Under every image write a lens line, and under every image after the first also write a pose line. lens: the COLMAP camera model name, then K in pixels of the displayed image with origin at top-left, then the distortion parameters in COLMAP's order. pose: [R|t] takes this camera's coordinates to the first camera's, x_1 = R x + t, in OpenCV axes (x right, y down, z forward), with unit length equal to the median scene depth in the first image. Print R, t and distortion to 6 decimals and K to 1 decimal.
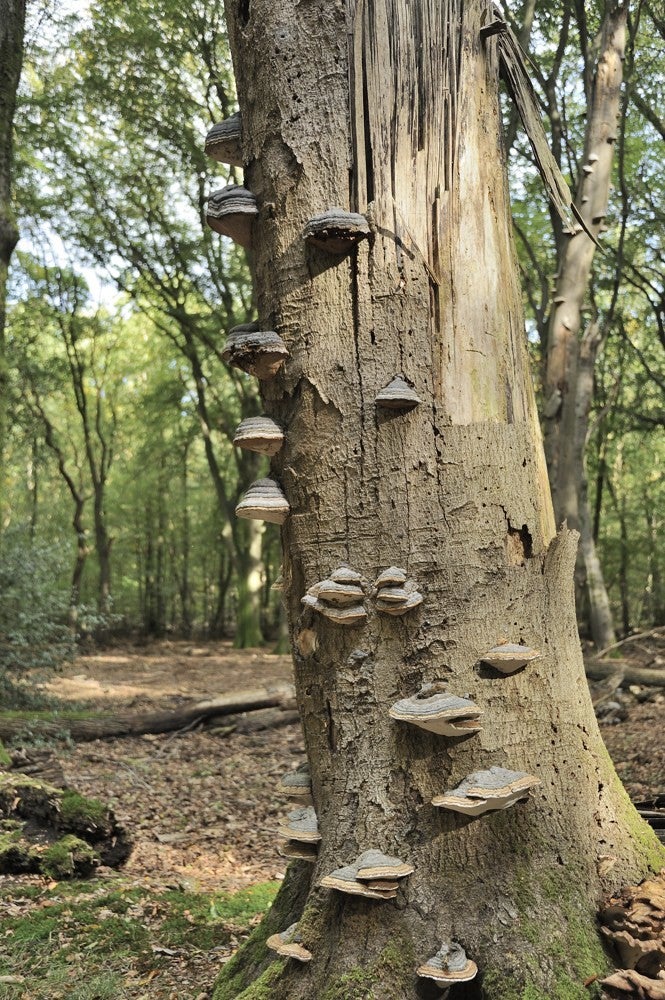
lens RADIAL K [[1747.5, 0, 334.7], [0, 1747.5, 500.2], [0, 0, 1]] dist [0.325022, 0.000000]
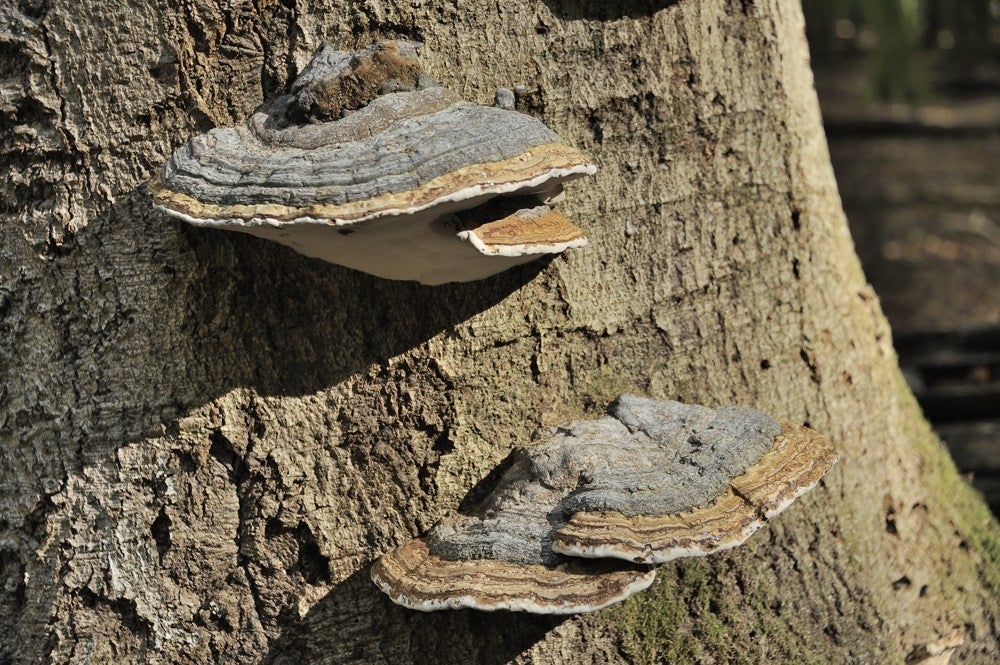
lens RADIAL K [[1747.5, 0, 501.2], [0, 1747.5, 334.9], [0, 0, 1]] dist [0.325022, 0.000000]
pose [[0.954356, -0.082662, 0.287005, 0.008707], [0.021339, 0.977353, 0.210535, 0.093167], [-0.297909, -0.194801, 0.934507, 0.783676]]
